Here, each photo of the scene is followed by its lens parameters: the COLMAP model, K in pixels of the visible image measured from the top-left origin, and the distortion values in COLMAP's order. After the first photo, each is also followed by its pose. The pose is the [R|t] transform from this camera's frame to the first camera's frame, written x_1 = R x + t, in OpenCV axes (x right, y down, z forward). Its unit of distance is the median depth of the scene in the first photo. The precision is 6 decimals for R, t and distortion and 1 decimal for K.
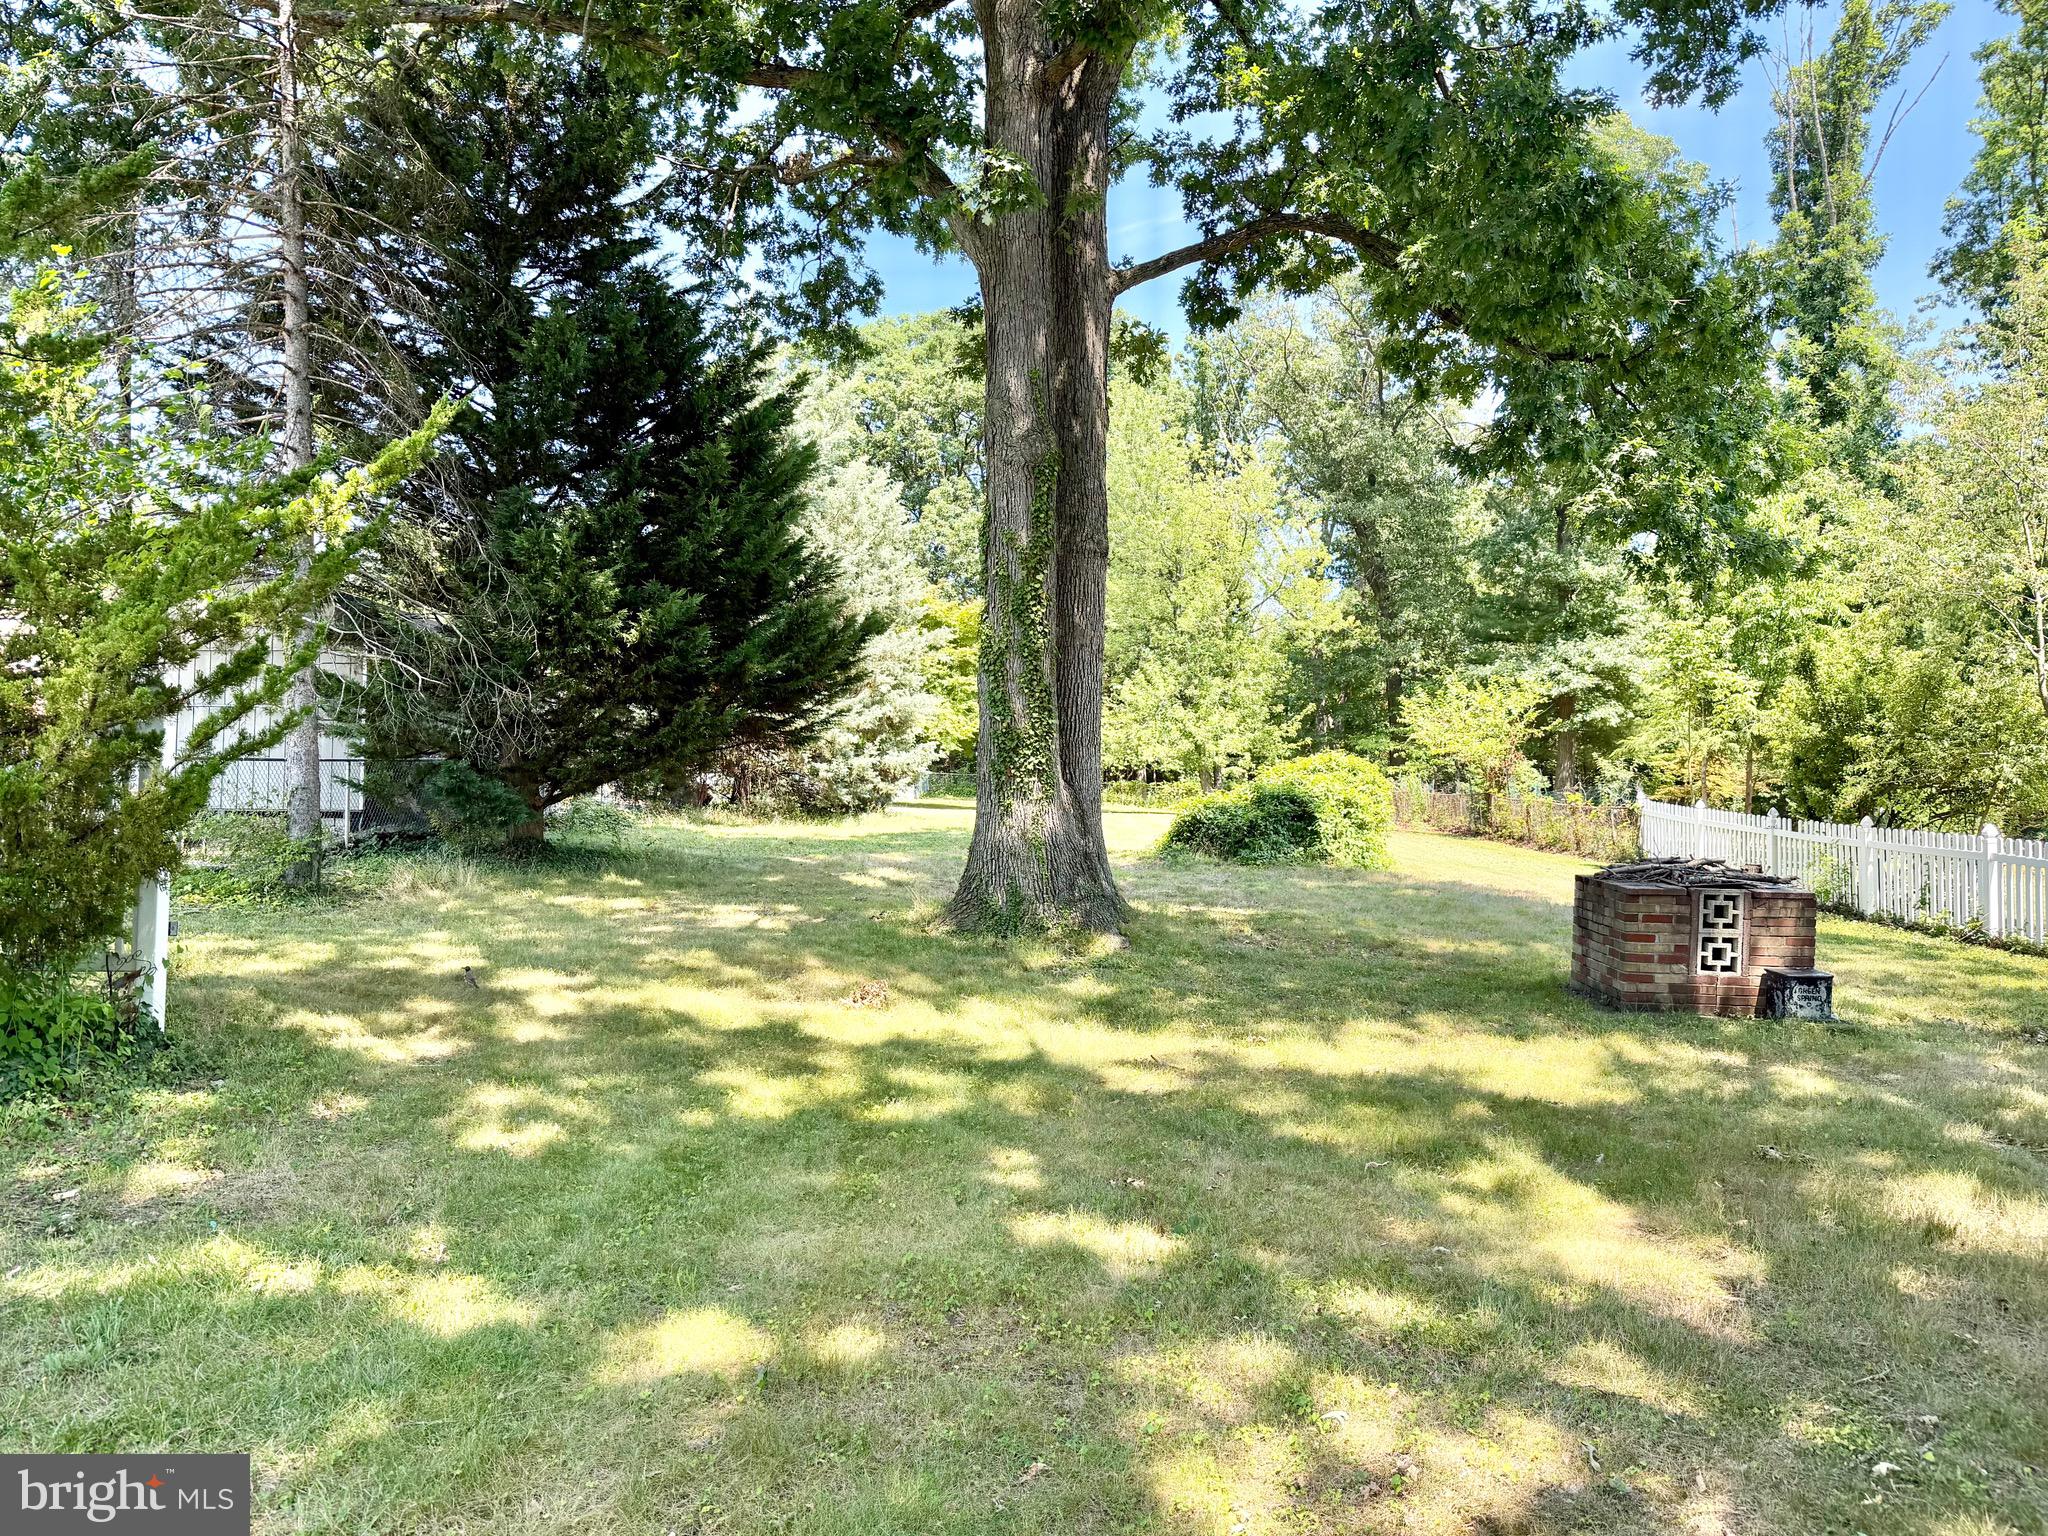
lens RADIAL K [[1443.4, 0, 1025.0], [0, 1443.4, 764.1], [0, 0, 1]] dist [0.048148, -0.061706]
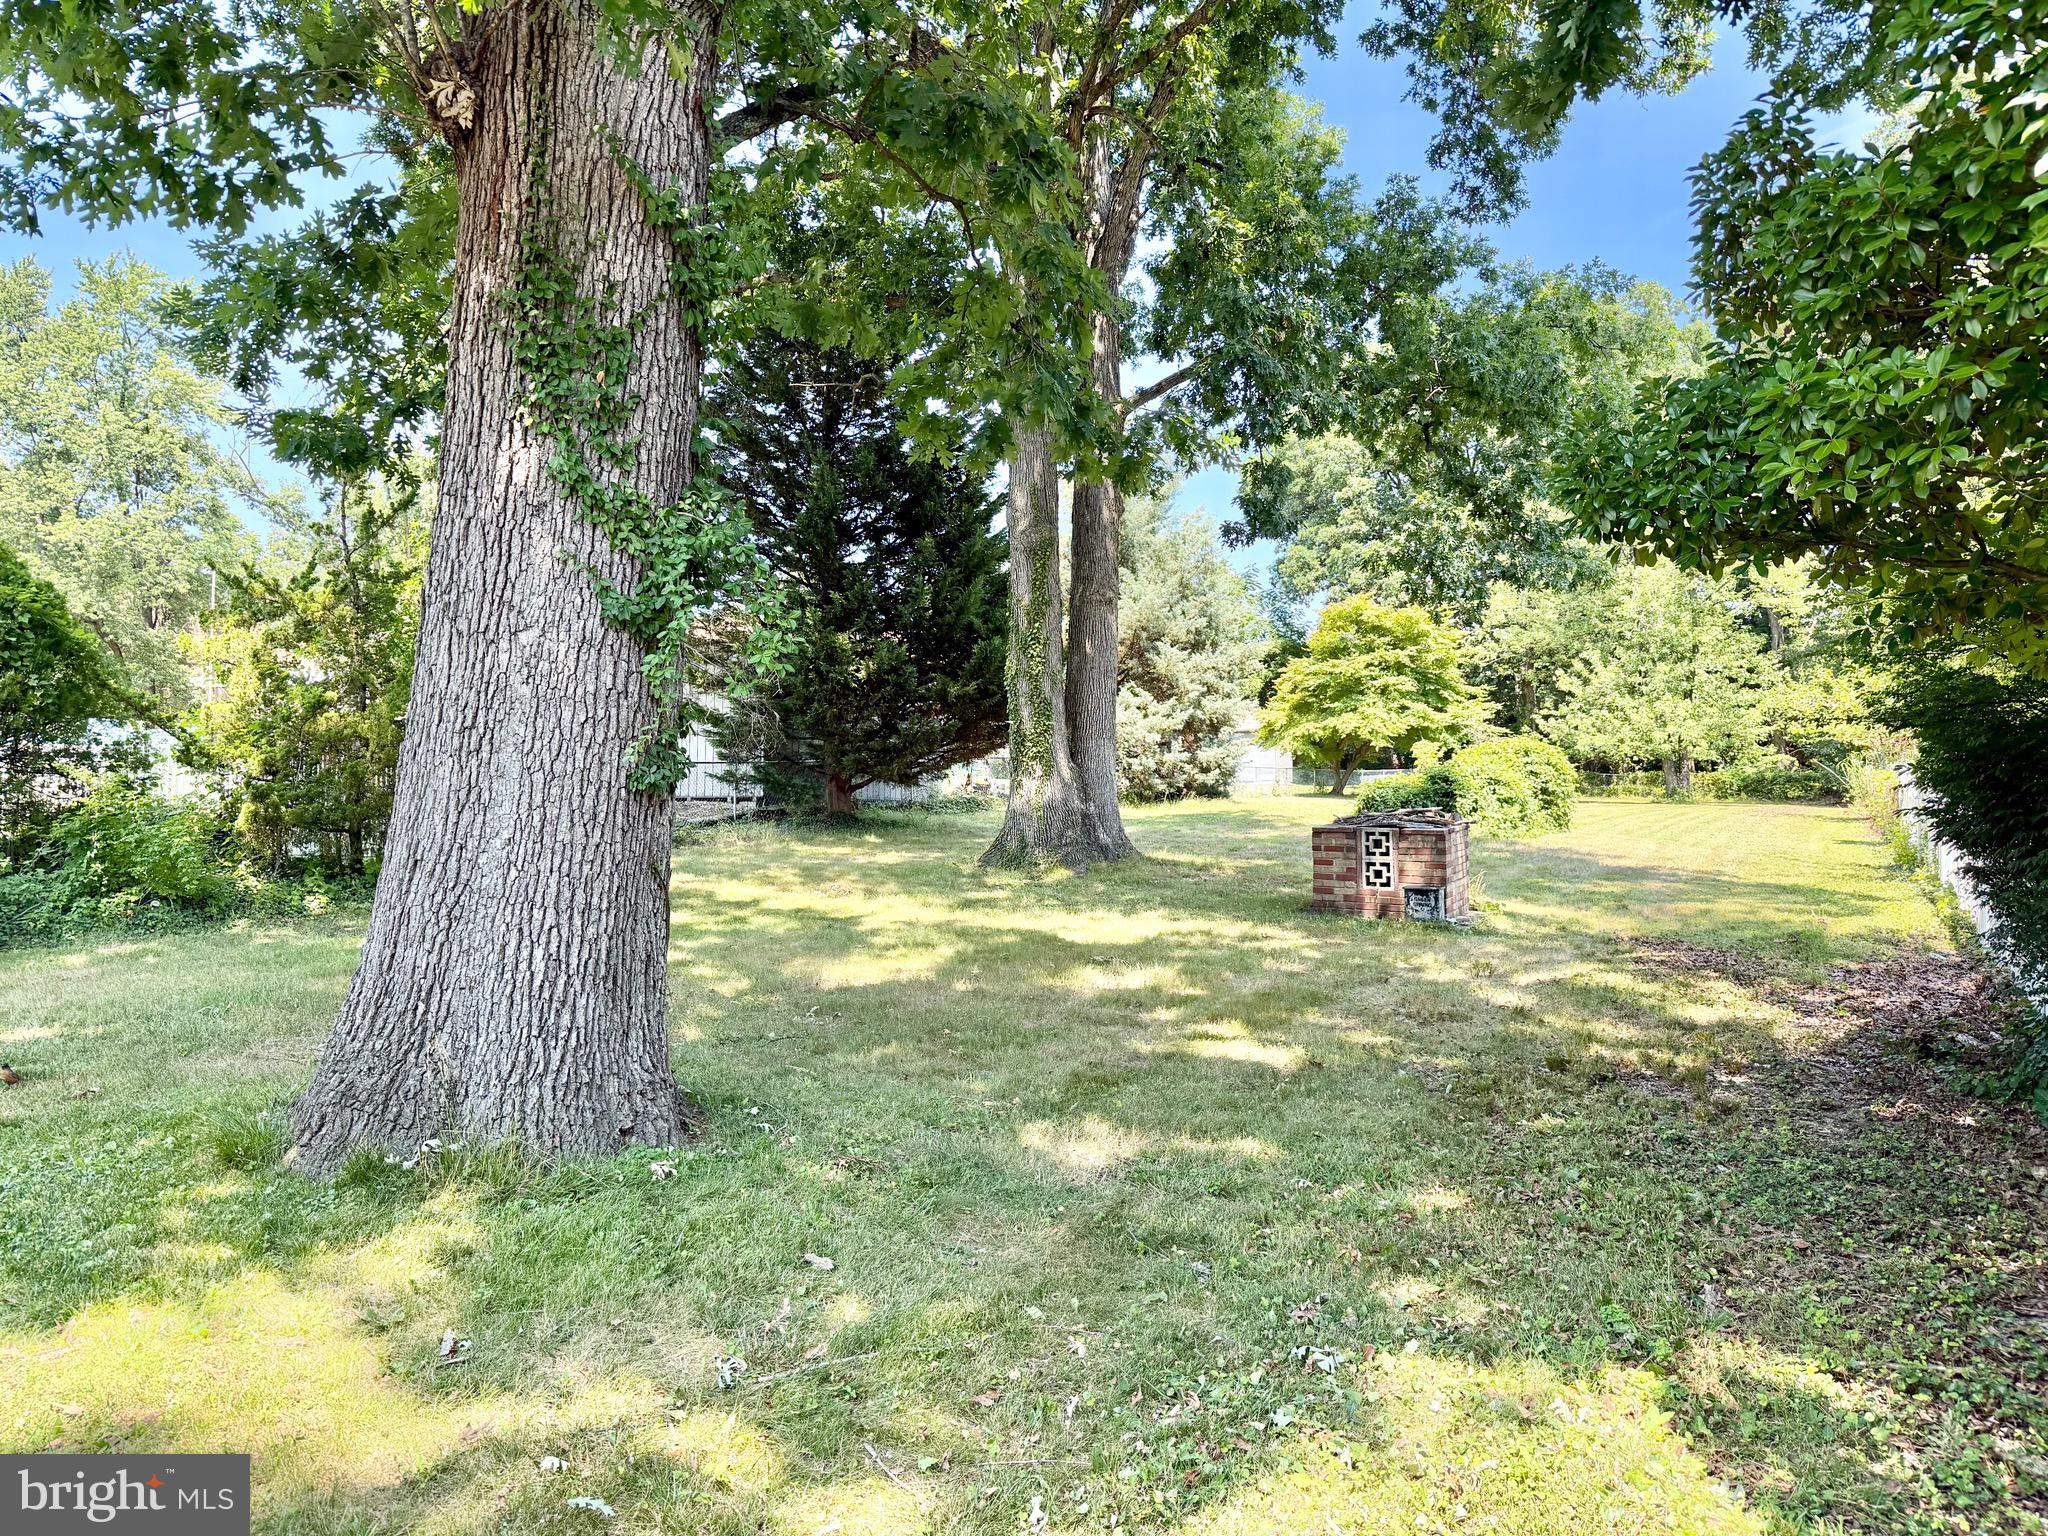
lens RADIAL K [[1443.4, 0, 1019.9], [0, 1443.4, 769.8], [0, 0, 1]] dist [0.048148, -0.061706]
pose [[0.905065, -0.019892, -0.424807, 0.588271], [0.020798, 0.999781, -0.002505, 0.019842], [0.424764, -0.006568, 0.905281, -0.322821]]
